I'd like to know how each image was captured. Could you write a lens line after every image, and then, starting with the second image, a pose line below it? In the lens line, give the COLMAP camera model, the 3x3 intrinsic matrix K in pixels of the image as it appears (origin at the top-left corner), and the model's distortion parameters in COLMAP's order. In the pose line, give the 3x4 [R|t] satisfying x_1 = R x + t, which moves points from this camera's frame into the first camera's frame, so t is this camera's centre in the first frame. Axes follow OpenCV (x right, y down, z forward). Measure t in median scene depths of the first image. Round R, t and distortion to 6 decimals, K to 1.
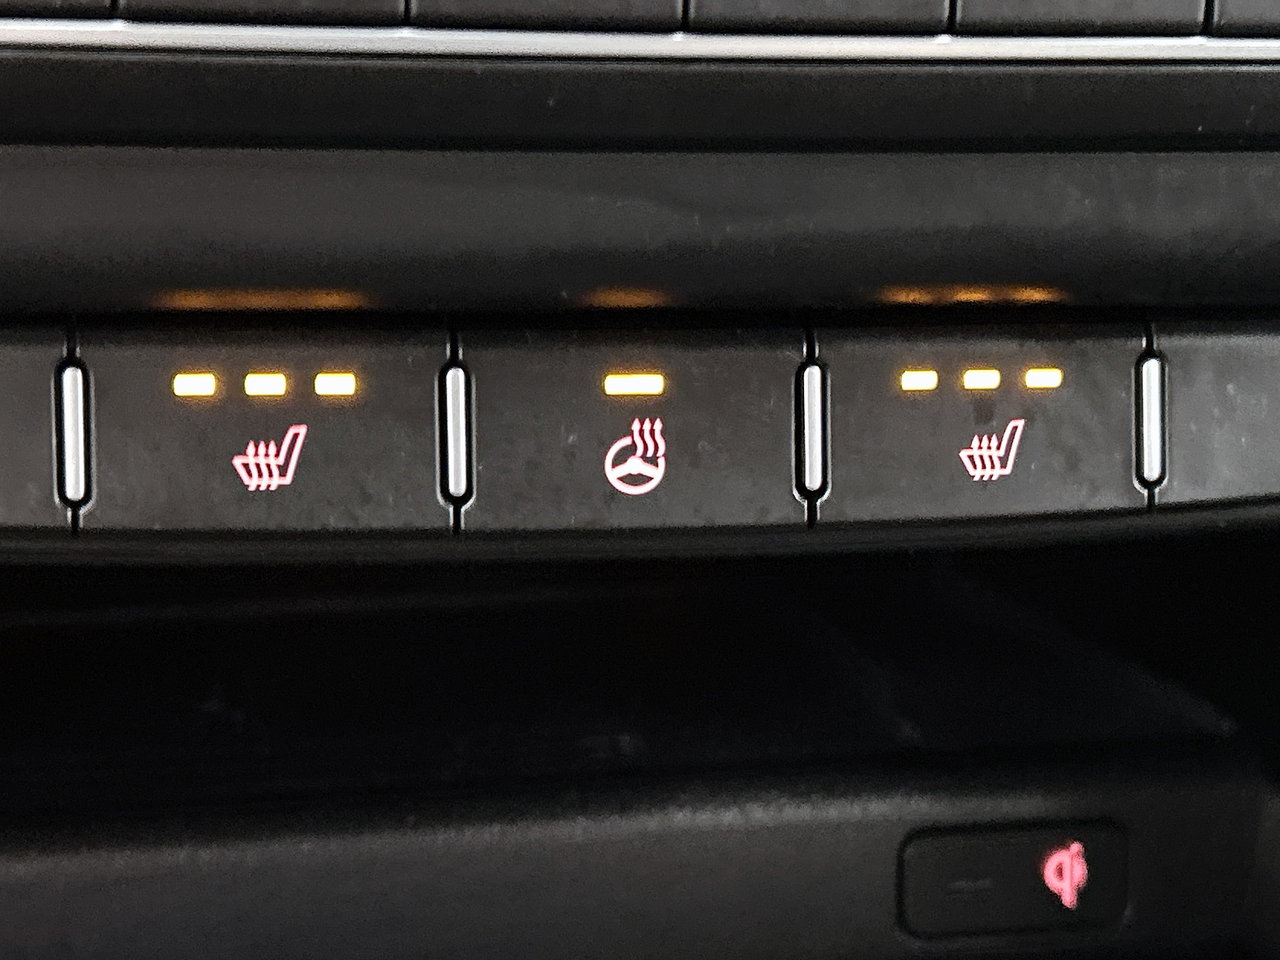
lens RADIAL K [[2309.4, 0, 640.0], [0, 2309.4, 480.0], [0, 0, 1]] dist [0.085934, 0.202866]
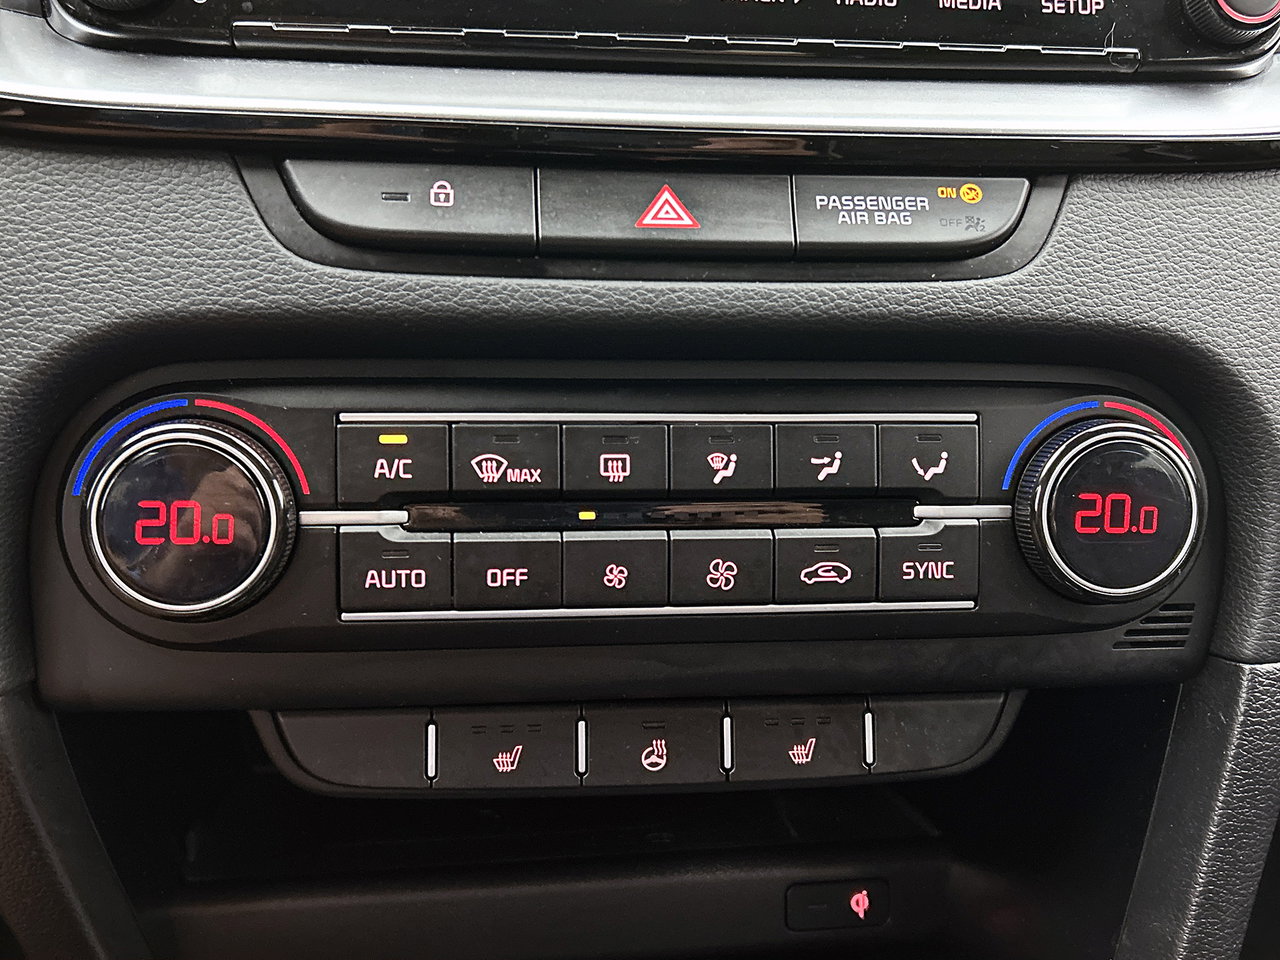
lens RADIAL K [[1250.4, 0, 640.0], [0, 1250.4, 480.0], [0, 0, 1]] dist [0.065437, -0.005735]
pose [[0.997614, 0.003604, -0.068951, 0.073865], [-0.008627, 0.997317, -0.072688, -0.204574], [0.068504, 0.073109, 0.994968, -0.355880]]
